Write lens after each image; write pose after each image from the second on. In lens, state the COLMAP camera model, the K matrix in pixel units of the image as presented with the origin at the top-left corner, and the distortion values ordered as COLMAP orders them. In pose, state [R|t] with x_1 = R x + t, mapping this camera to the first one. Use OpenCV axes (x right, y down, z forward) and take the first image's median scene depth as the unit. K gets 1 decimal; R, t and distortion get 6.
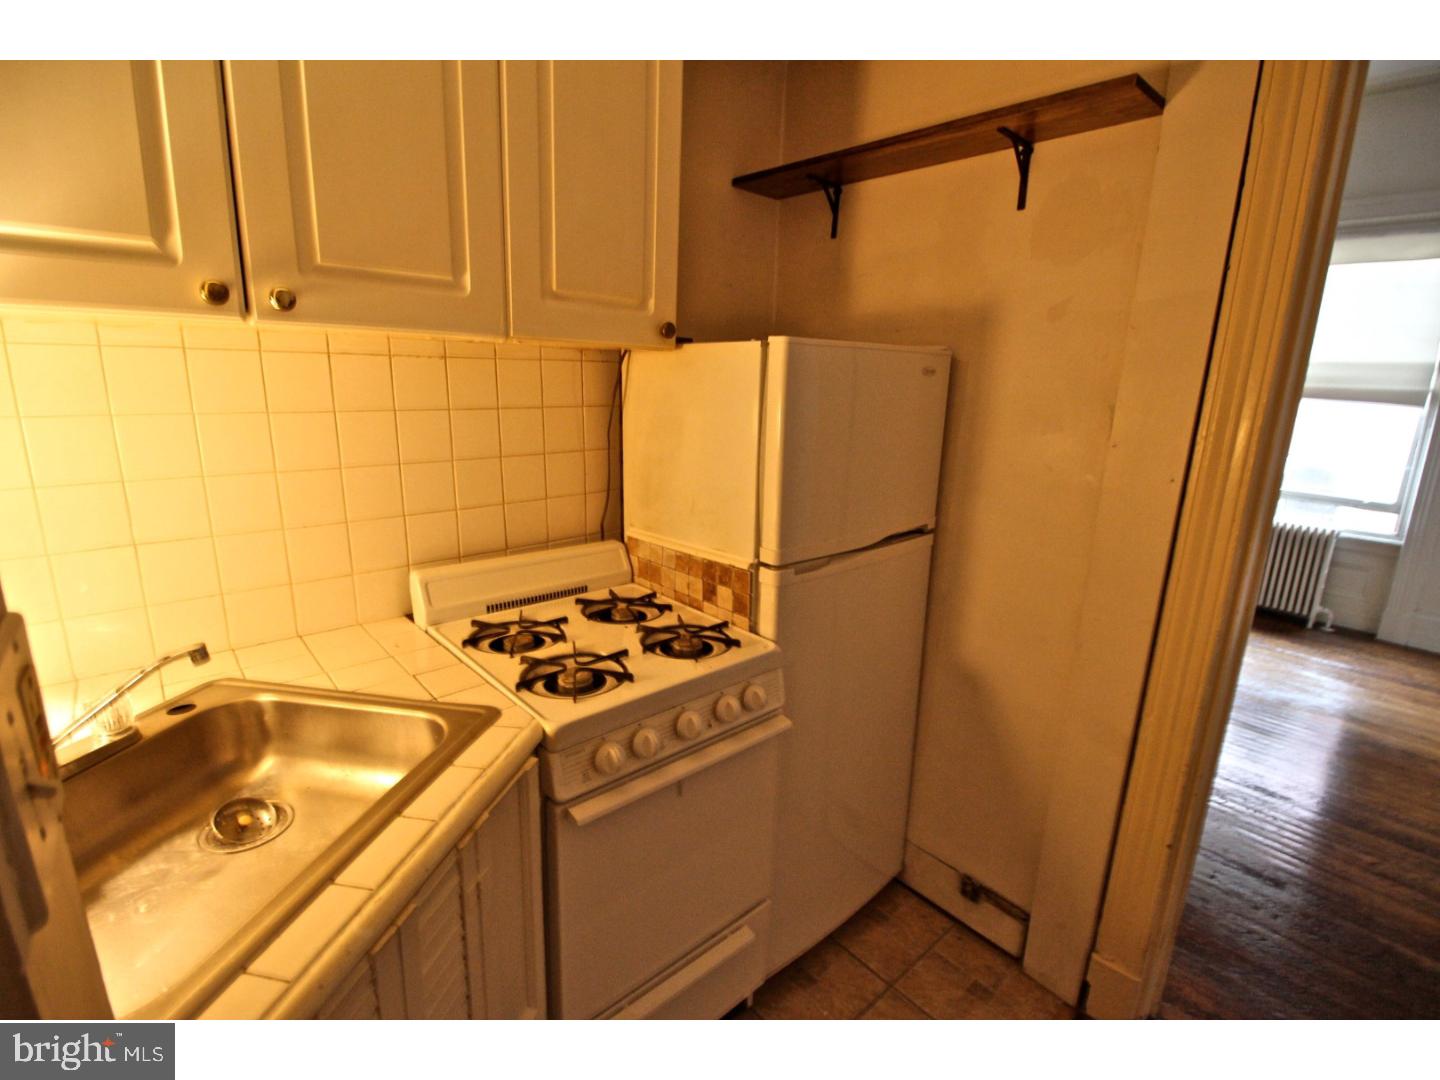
lens RADIAL K [[664.3, 0, 720.0], [0, 664.3, 540.0], [0, 0, 1]] dist [-0.000326, -0.014763]
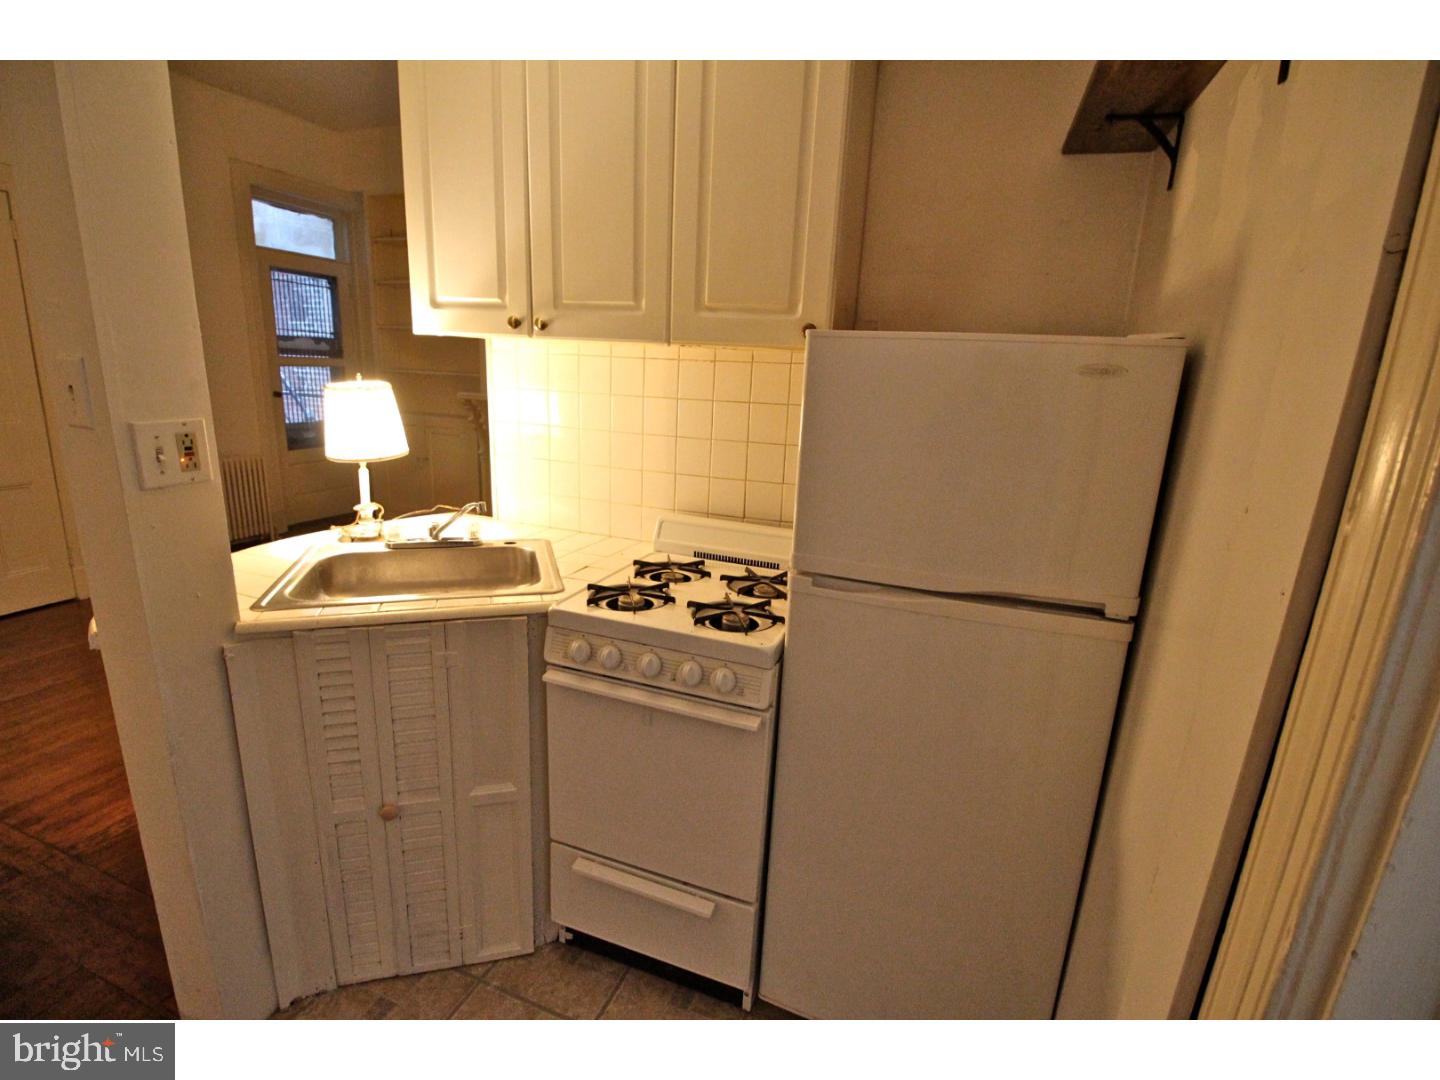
lens RADIAL K [[664.3, 0, 720.0], [0, 664.3, 540.0], [0, 0, 1]] dist [-0.000326, -0.014763]
pose [[0.469130, 0.211101, -0.857528, 0.847039], [-0.243294, 0.964329, 0.104293, -0.075664], [0.848955, 0.159704, 0.503755, 0.417324]]
